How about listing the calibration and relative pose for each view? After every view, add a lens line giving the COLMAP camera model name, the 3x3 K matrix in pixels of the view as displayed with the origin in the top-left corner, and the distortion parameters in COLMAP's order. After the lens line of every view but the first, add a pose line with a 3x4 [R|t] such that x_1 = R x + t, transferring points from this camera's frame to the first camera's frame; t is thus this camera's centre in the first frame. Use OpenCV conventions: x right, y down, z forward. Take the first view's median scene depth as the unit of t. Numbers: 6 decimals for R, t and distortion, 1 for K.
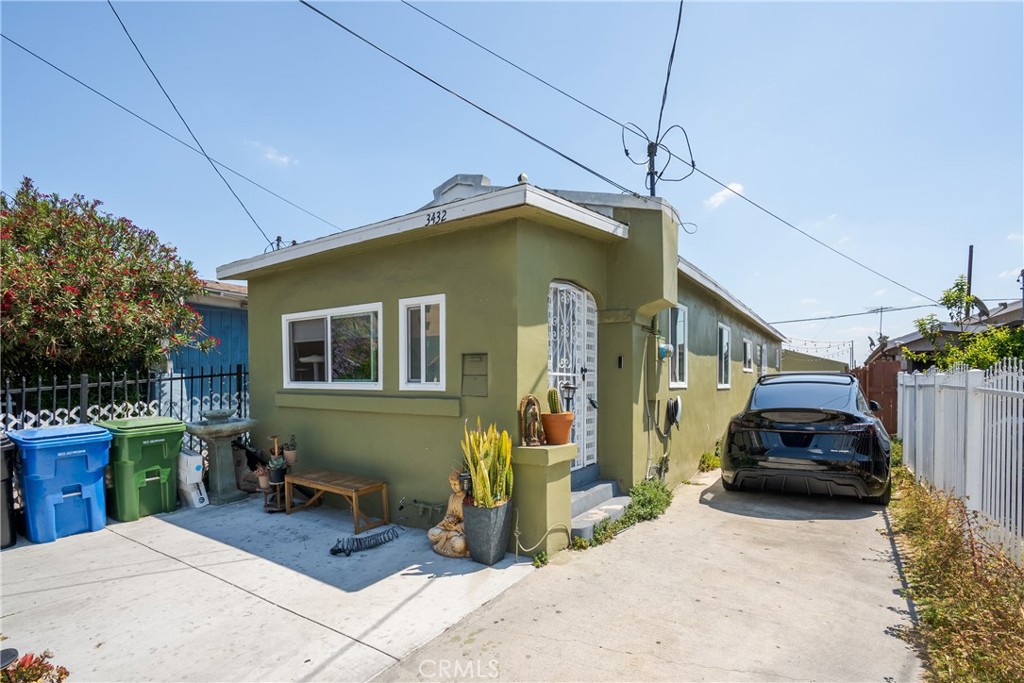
lens RADIAL K [[497.2, 0, 515.4], [0, 497.2, 379.4], [0, 0, 1]] dist [-0.043600, 0.000780]
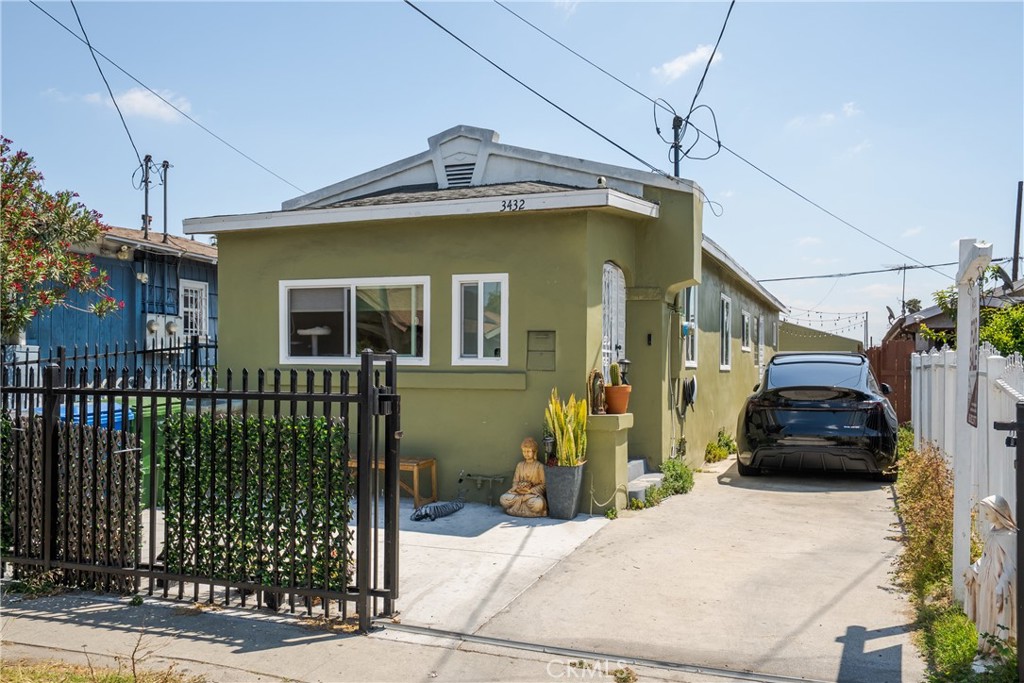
lens RADIAL K [[855.6, 0, 512.0], [0, 855.6, 341.5], [0, 0, 1]] dist [0.008594, -0.005656]
pose [[0.978012, 0.012446, 0.208175, -0.422935], [-0.007491, 0.999670, -0.024572, 0.013401], [-0.208412, 0.022472, 0.977783, -0.636705]]
